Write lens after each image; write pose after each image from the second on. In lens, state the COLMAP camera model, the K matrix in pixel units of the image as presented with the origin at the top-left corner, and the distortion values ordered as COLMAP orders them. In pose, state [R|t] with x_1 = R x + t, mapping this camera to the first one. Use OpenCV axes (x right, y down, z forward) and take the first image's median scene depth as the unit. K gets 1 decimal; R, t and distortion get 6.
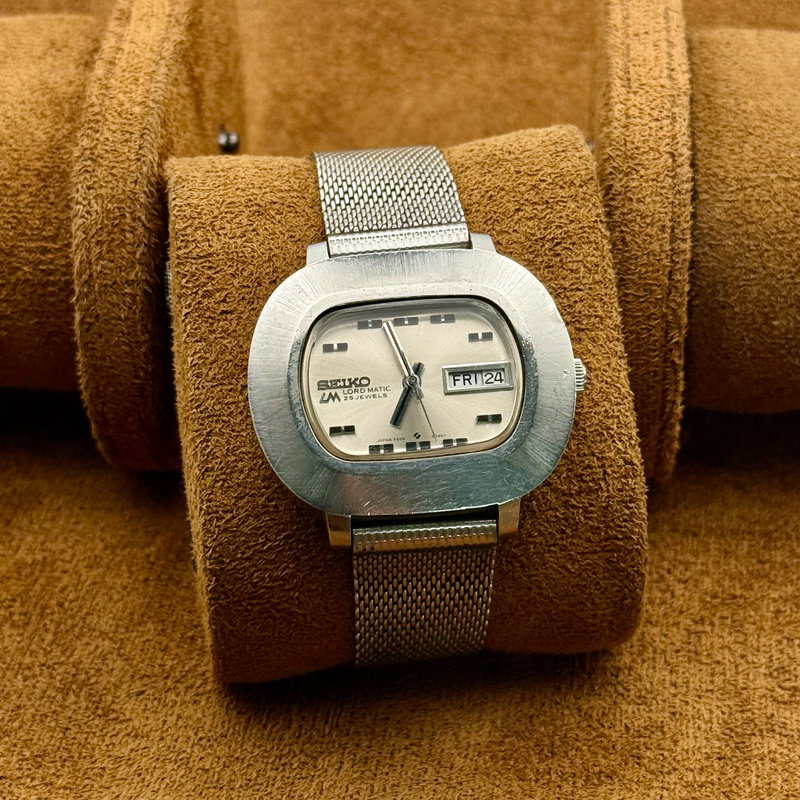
lens RADIAL K [[2328.8, 0, 400.0], [0, 2328.8, 400.0], [0, 0, 1]] dist [0.014642, 0.478410]
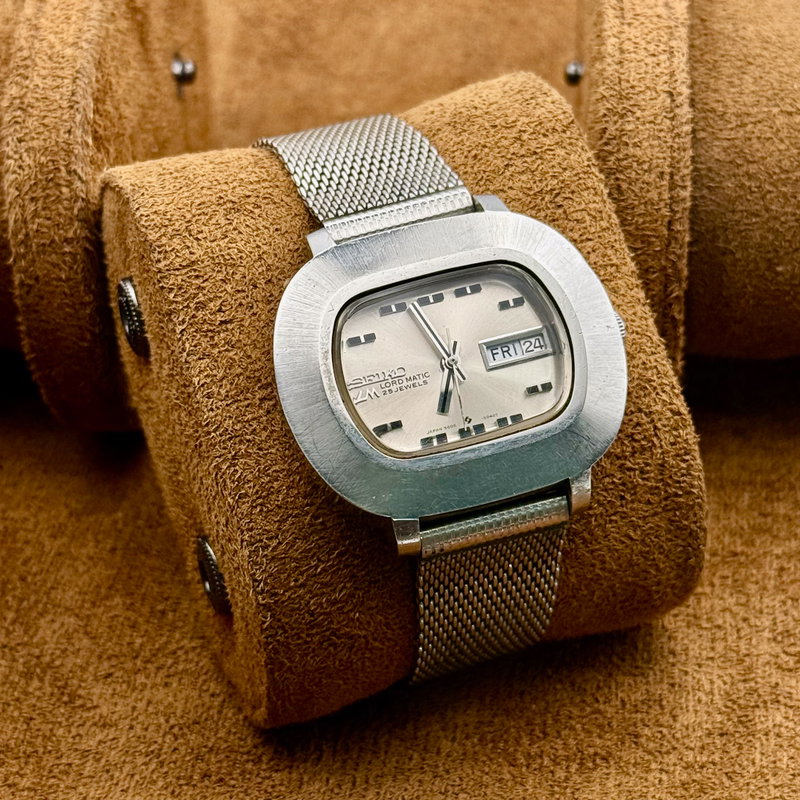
lens RADIAL K [[2328.8, 0, 400.0], [0, 2328.8, 400.0], [0, 0, 1]] dist [0.014642, 0.478410]
pose [[0.970578, -0.162631, 0.177568, -0.173784], [0.163869, 0.986452, 0.007772, -0.003782], [-0.176426, 0.021554, 0.984078, 0.098594]]
